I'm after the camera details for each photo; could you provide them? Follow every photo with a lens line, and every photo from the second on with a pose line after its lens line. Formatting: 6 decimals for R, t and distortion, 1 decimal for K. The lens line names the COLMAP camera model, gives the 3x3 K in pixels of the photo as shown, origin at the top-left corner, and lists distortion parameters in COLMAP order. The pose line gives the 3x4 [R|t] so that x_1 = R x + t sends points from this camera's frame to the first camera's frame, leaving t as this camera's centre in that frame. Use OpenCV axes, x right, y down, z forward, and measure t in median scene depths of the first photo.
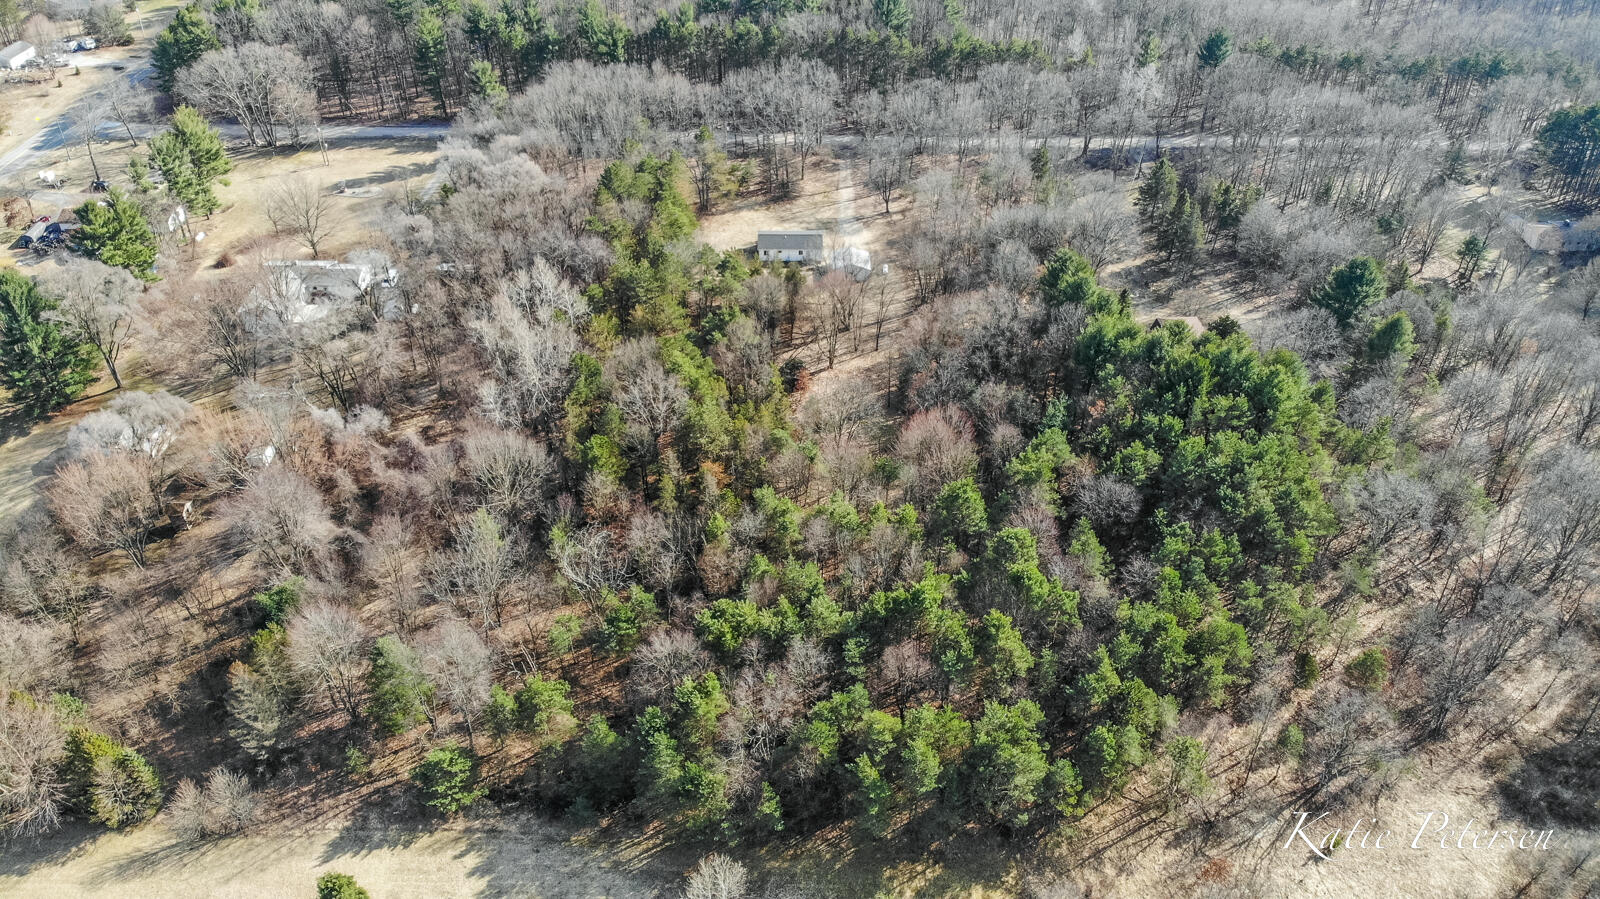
lens RADIAL K [[1144.2, 0, 794.7], [0, 1144.2, 452.2], [0, 0, 1]] dist [0.093449, -0.210062]
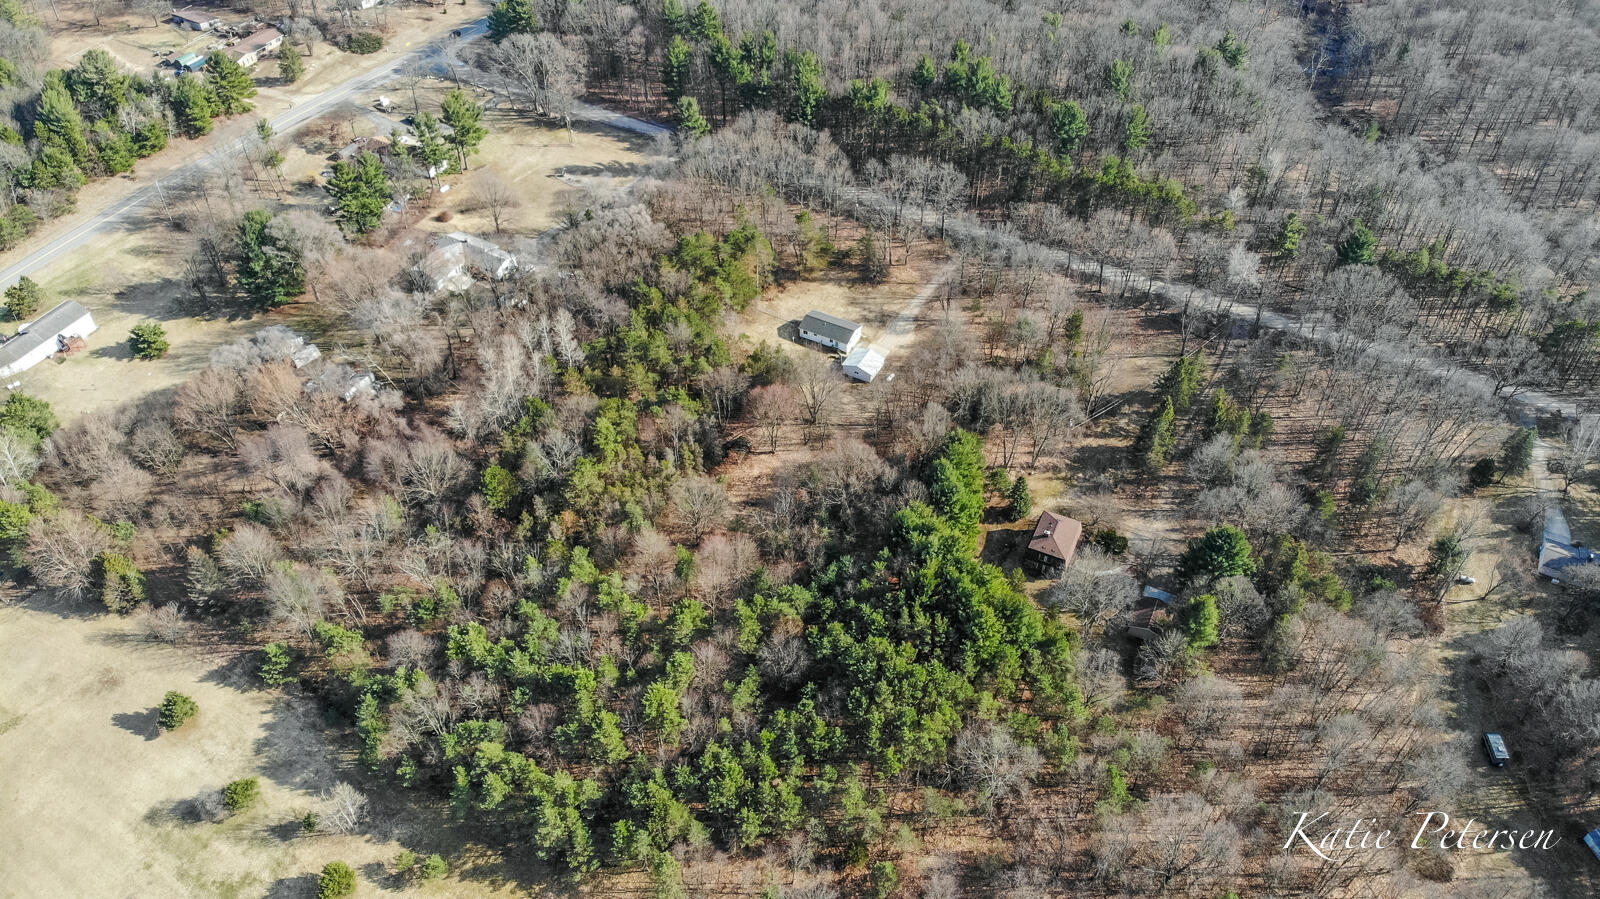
lens RADIAL K [[1144.2, 0, 794.7], [0, 1144.2, 452.2], [0, 0, 1]] dist [0.093449, -0.210062]
pose [[0.878482, 0.335299, -0.340359, 0.632195], [-0.299892, 0.941541, 0.153509, -0.366701], [0.371934, -0.032784, 0.927680, -0.147190]]
